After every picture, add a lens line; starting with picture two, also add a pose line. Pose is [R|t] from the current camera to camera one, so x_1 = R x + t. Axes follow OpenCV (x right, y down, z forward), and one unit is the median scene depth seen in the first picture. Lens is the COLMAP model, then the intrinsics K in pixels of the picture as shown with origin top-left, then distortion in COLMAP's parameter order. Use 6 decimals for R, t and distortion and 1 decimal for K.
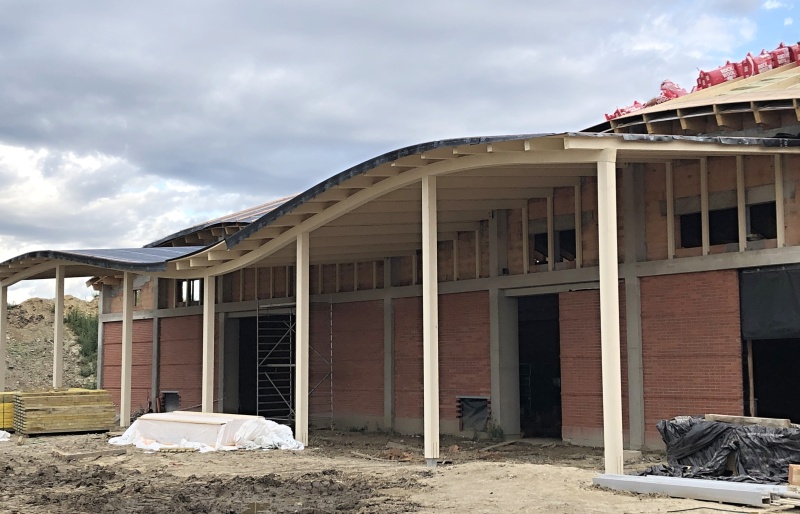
lens RADIAL K [[1101.6, 0, 400.0], [0, 1101.6, 257.0], [0, 0, 1]] dist [0.095466, -0.074371]
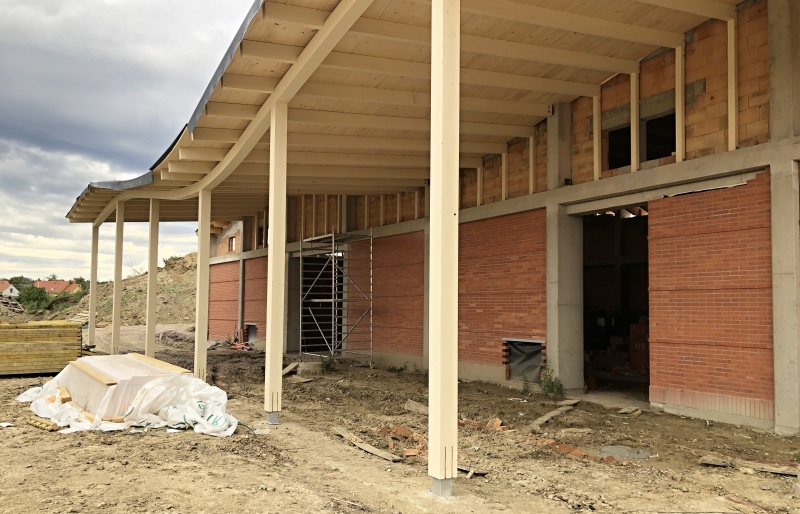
lens RADIAL K [[663.9, 0, 400.9], [0, 663.9, 284.6], [0, 0, 1]] dist [0.035799, -0.004897]
pose [[0.993844, 0.011733, -0.110166, 0.030424], [-0.004760, 0.997980, 0.063349, 0.056244], [0.110687, -0.062435, 0.991892, 0.513361]]
